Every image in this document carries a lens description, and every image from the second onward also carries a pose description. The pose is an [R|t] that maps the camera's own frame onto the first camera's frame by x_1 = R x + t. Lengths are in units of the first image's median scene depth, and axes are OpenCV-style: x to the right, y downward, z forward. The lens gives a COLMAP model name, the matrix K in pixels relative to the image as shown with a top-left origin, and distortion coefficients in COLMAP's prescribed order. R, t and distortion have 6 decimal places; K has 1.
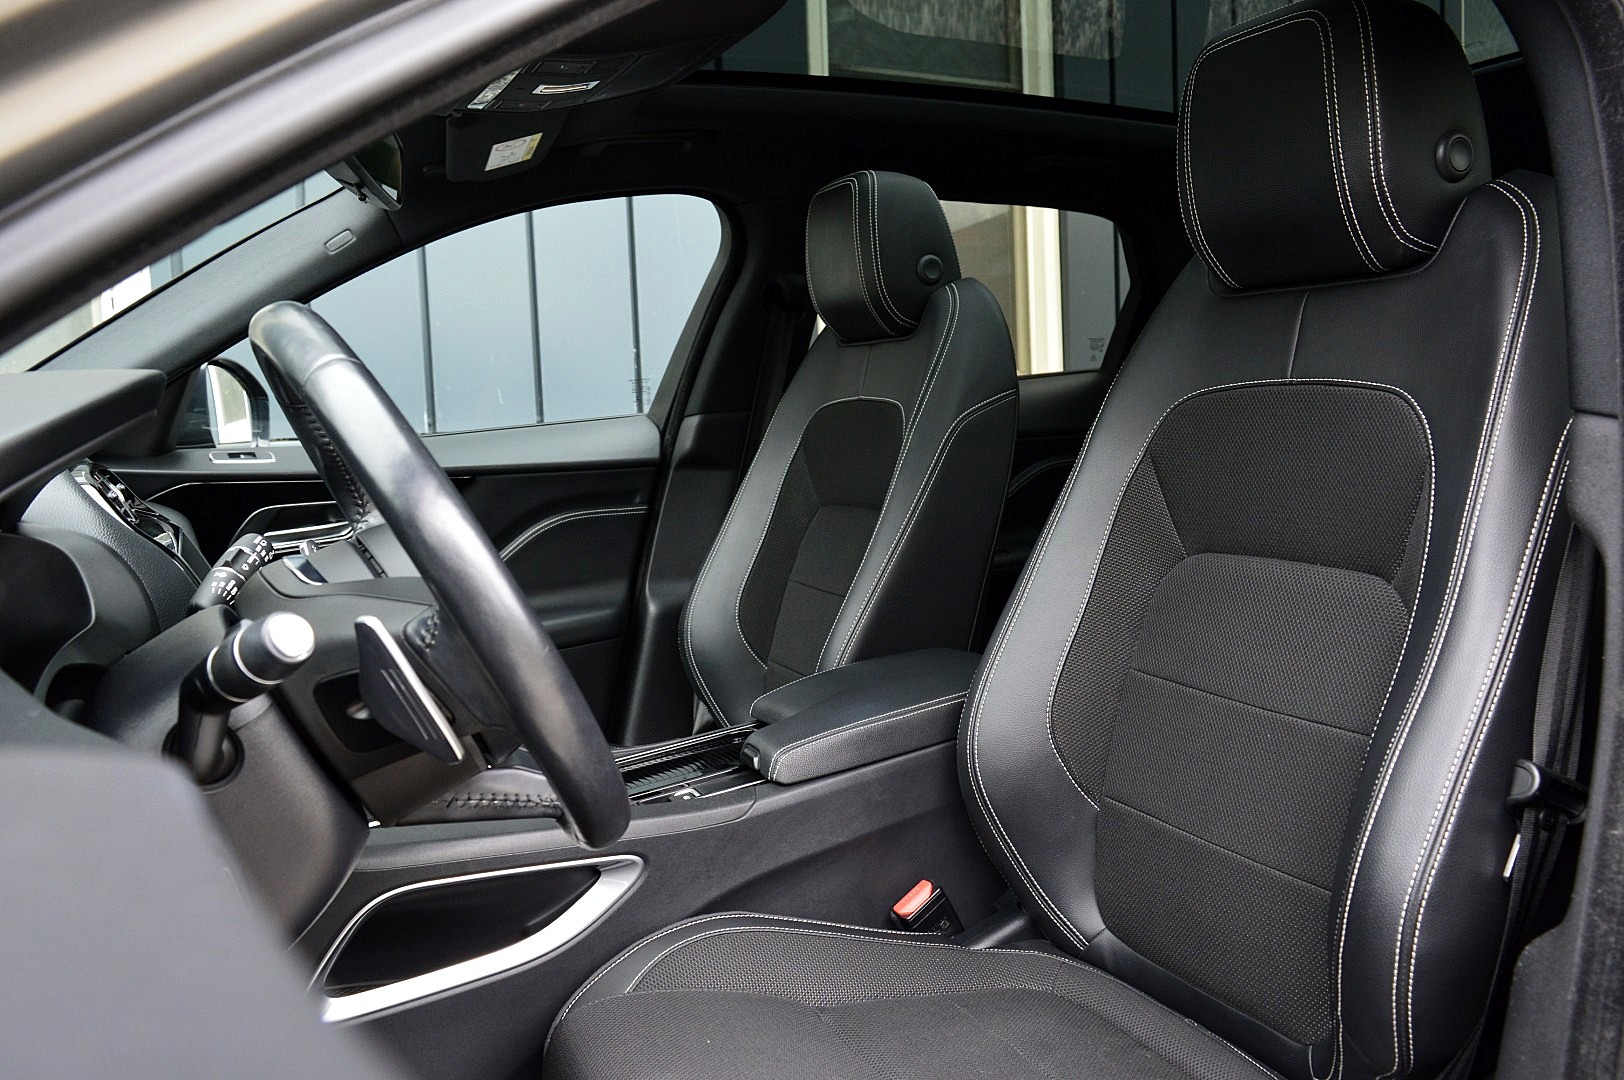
lens RADIAL K [[1272.4, 0, 812.0], [0, 1272.4, 540.0], [0, 0, 1]] dist [-0.007611, -0.001721]
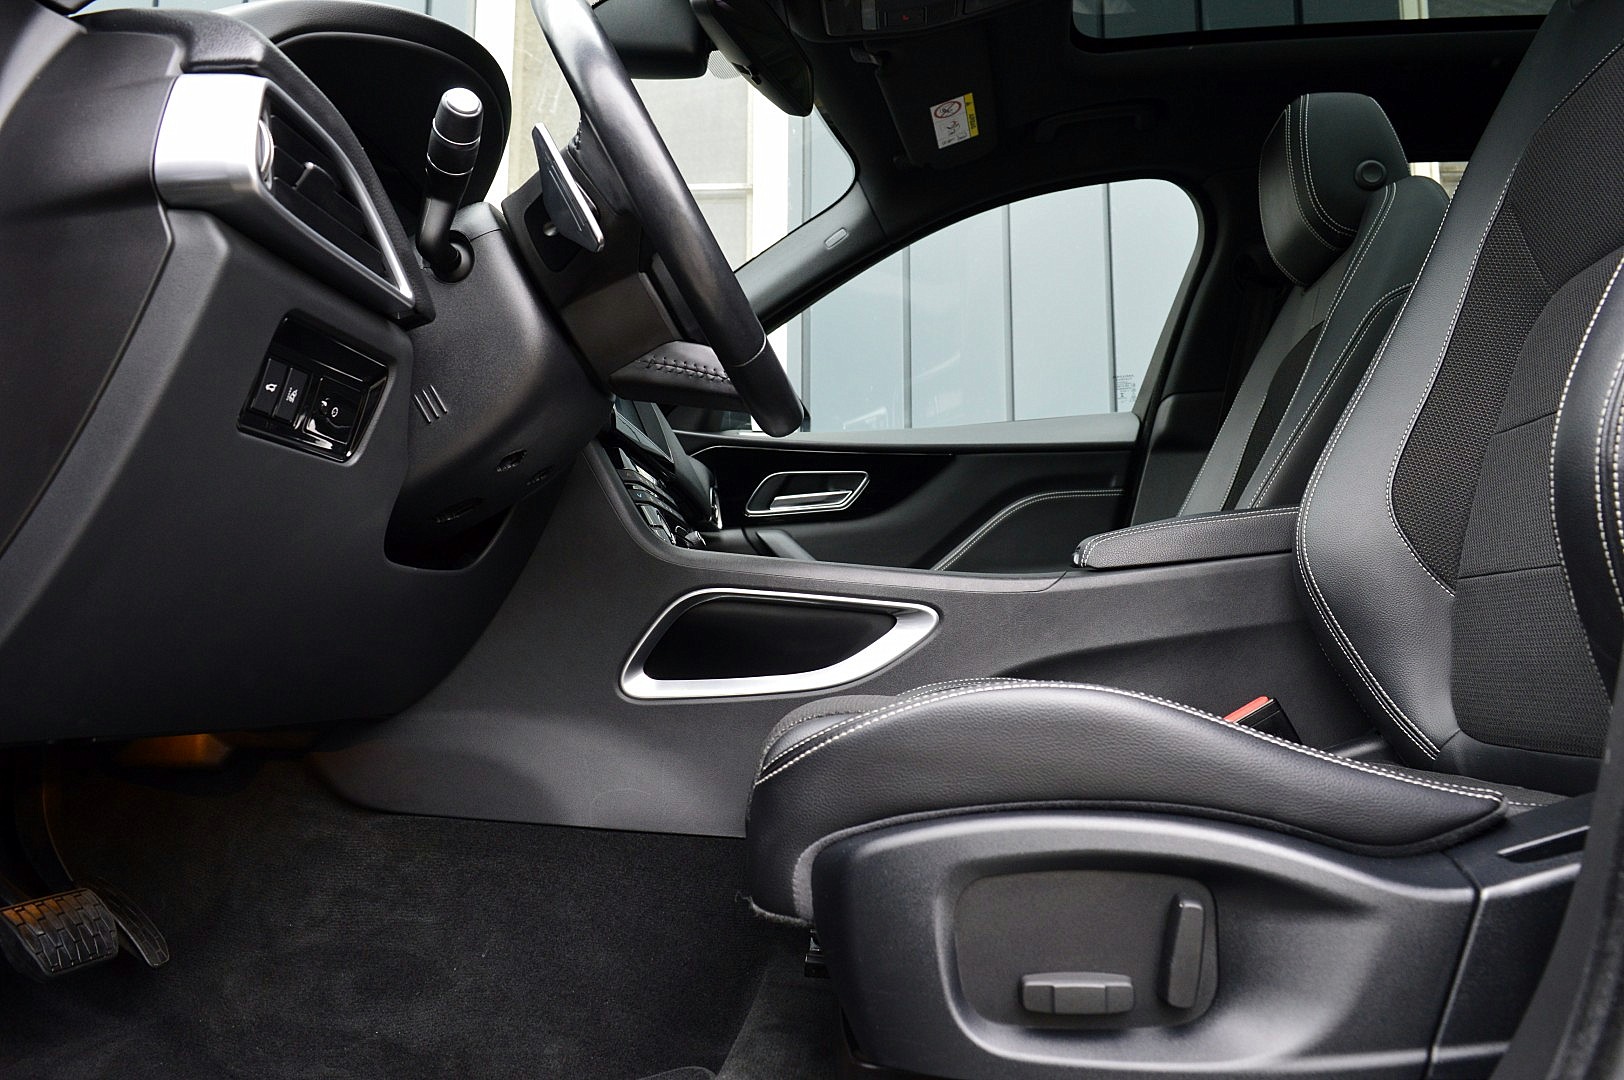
lens RADIAL K [[1272.4, 0, 812.0], [0, 1272.4, 540.0], [0, 0, 1]] dist [-0.007611, -0.001721]
pose [[0.856739, -0.030929, -0.514822, 0.229875], [-0.078020, 0.978940, -0.188650, 0.286820], [0.509815, 0.201790, 0.836283, 0.043383]]
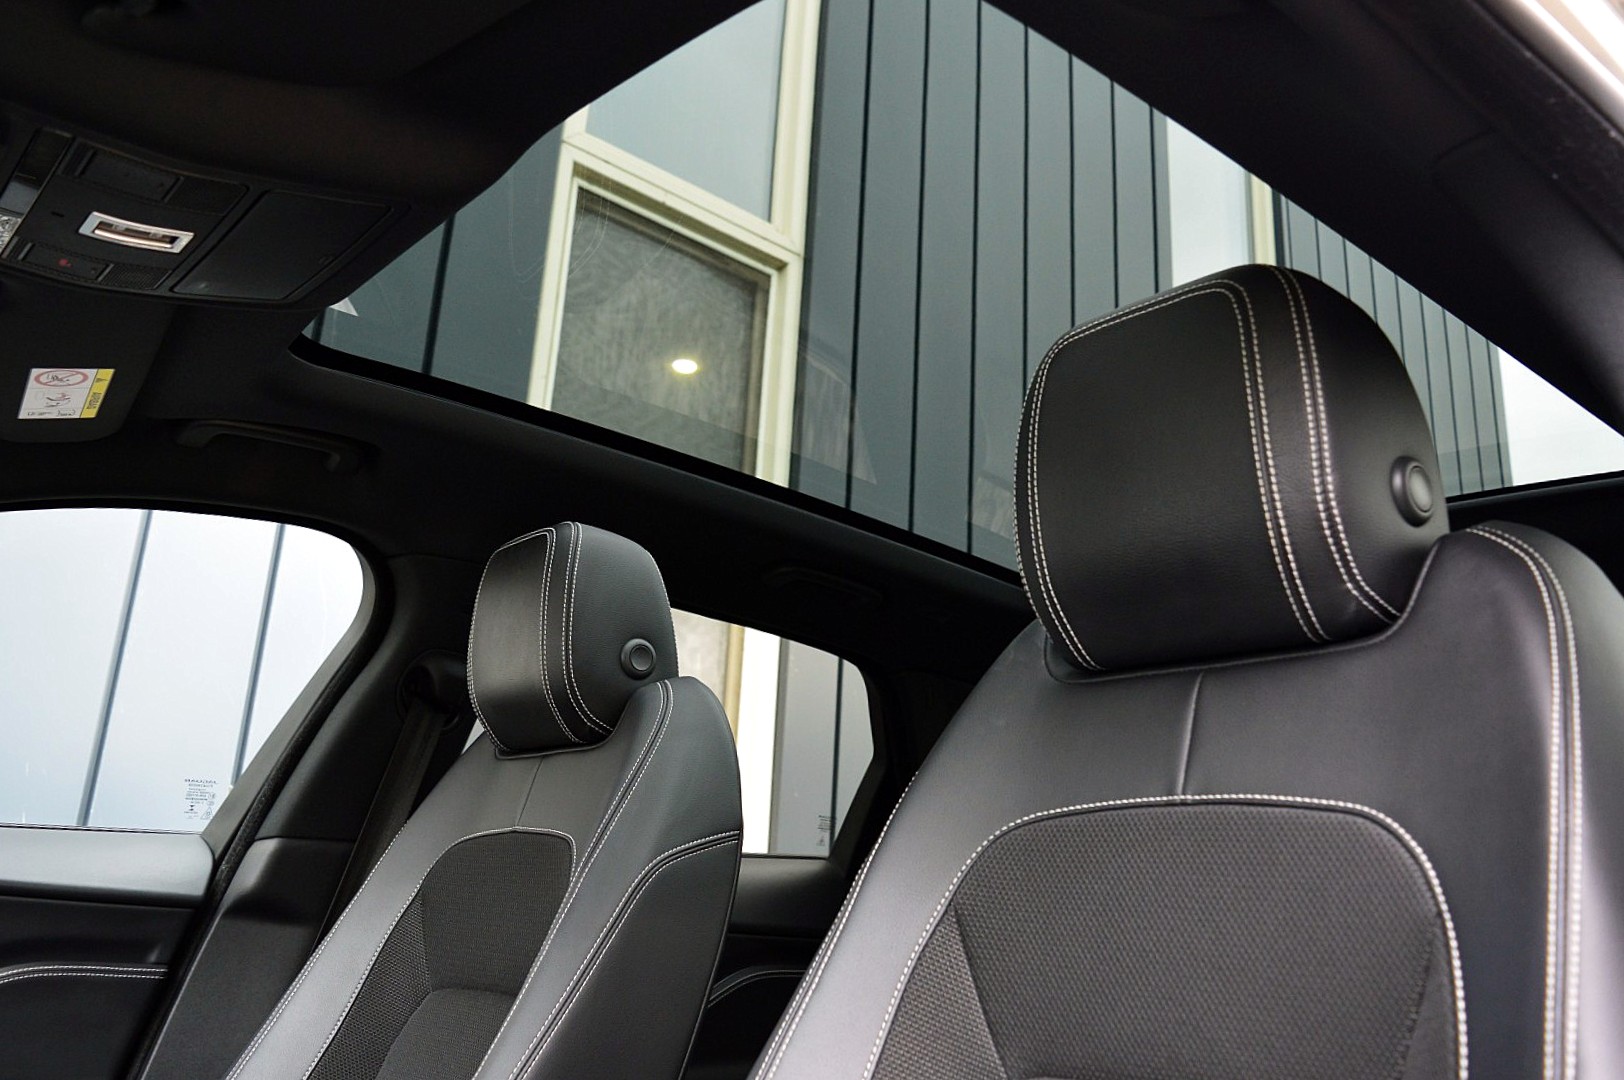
lens RADIAL K [[1382.5, 0, 812.0], [0, 1382.5, 540.0], [0, 0, 1]] dist [-0.014507, 0.003190]
pose [[0.966215, 0.161428, 0.200920, 0.019327], [-0.072489, 0.918295, -0.389205, 0.029283], [-0.247332, 0.361491, 0.898972, 0.247774]]
